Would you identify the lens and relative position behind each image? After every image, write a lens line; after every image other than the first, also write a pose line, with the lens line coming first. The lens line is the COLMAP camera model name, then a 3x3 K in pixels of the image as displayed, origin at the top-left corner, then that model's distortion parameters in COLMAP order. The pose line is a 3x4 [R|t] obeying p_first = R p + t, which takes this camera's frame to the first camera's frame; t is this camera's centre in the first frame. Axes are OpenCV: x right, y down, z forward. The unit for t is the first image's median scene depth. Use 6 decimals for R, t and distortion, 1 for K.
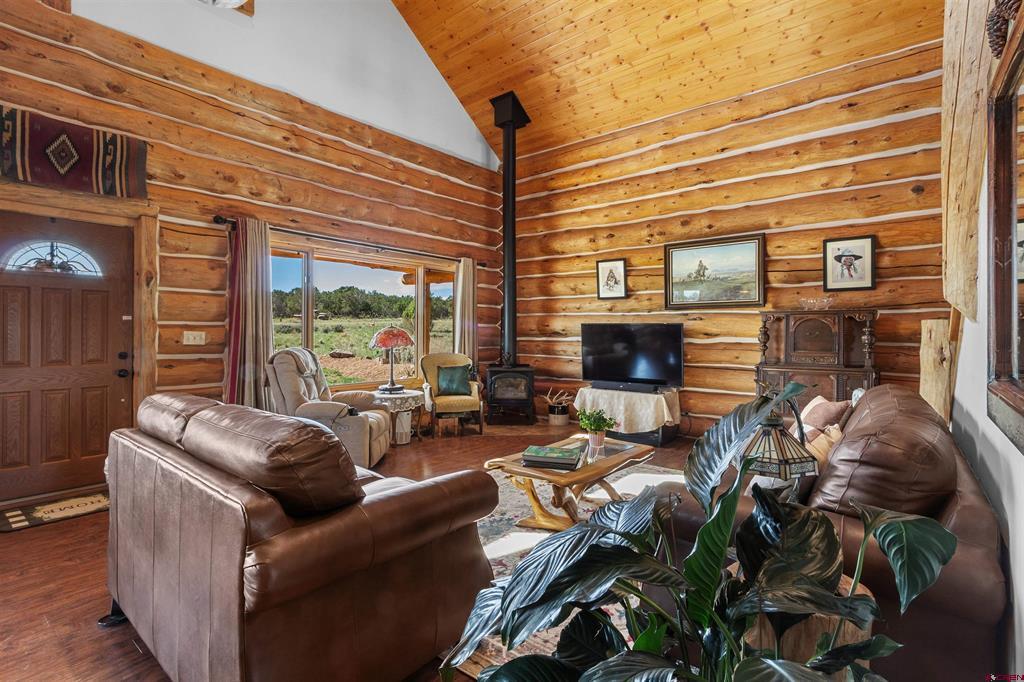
lens RADIAL K [[489.5, 0, 501.2], [0, 489.5, 331.5], [0, 0, 1]] dist [0.009367, -0.002627]
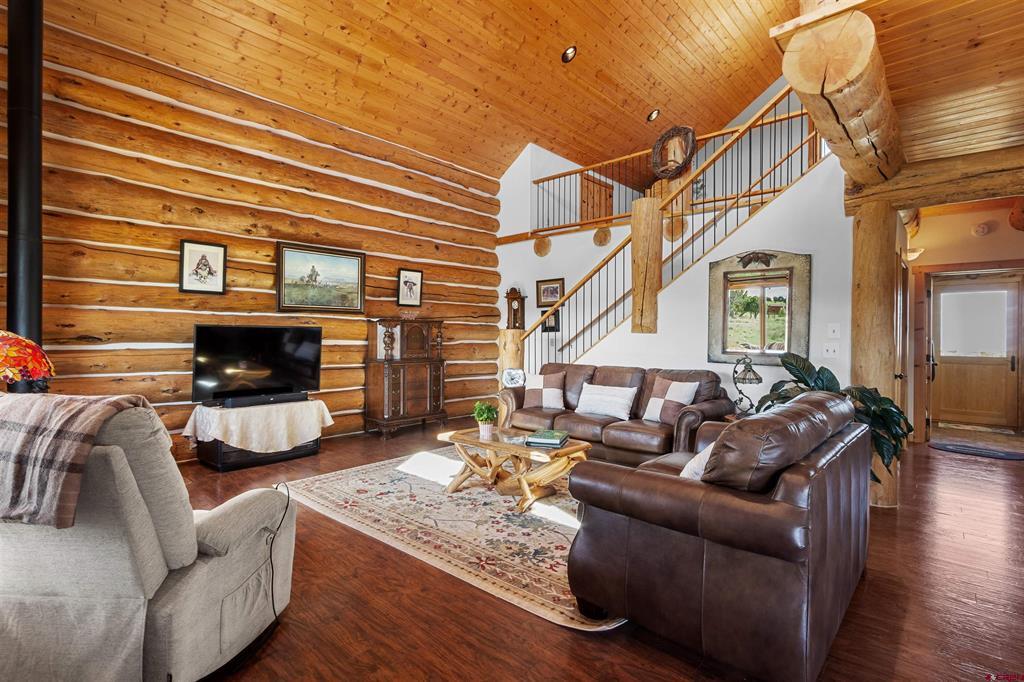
lens RADIAL K [[489.5, 0, 510.5], [0, 489.5, 335.9], [0, 0, 1]] dist [0.009367, -0.002627]
pose [[0.043095, -0.011116, 0.999009, -0.593364], [-0.008666, 0.999896, 0.011499, -0.013181], [-0.999033, -0.009153, 0.042994, 0.533102]]
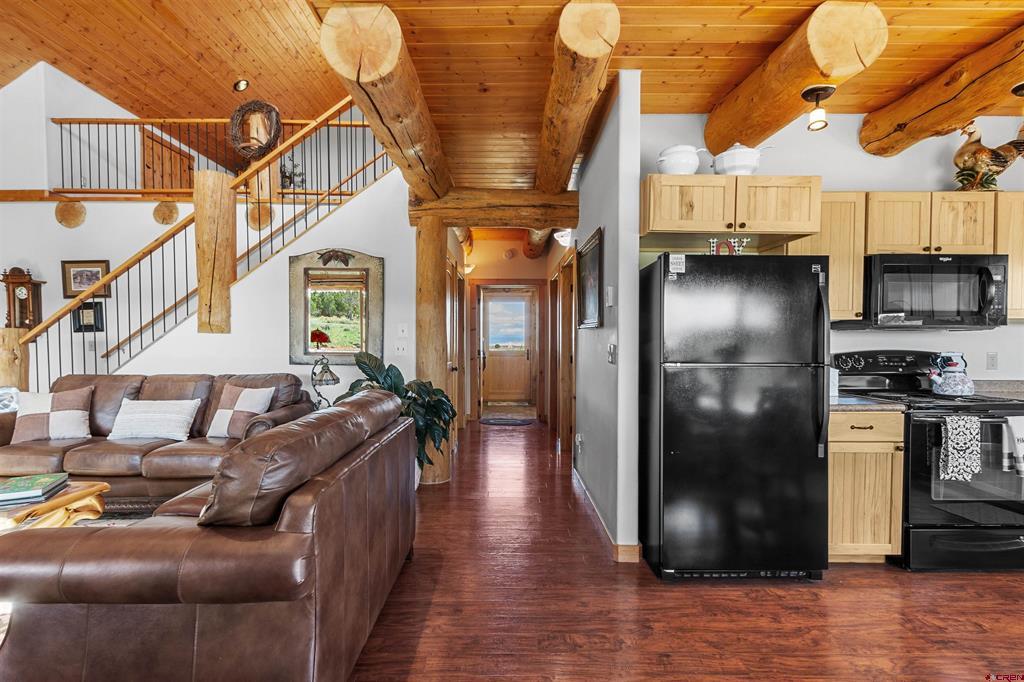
lens RADIAL K [[489.5, 0, 517.7], [0, 489.5, 350.5], [0, 0, 1]] dist [0.009367, -0.002627]
pose [[-0.659278, -0.030813, 0.751268, -0.571615], [-0.008245, 0.999396, 0.033755, -0.012728], [-0.751855, 0.016060, -0.659133, 0.490894]]
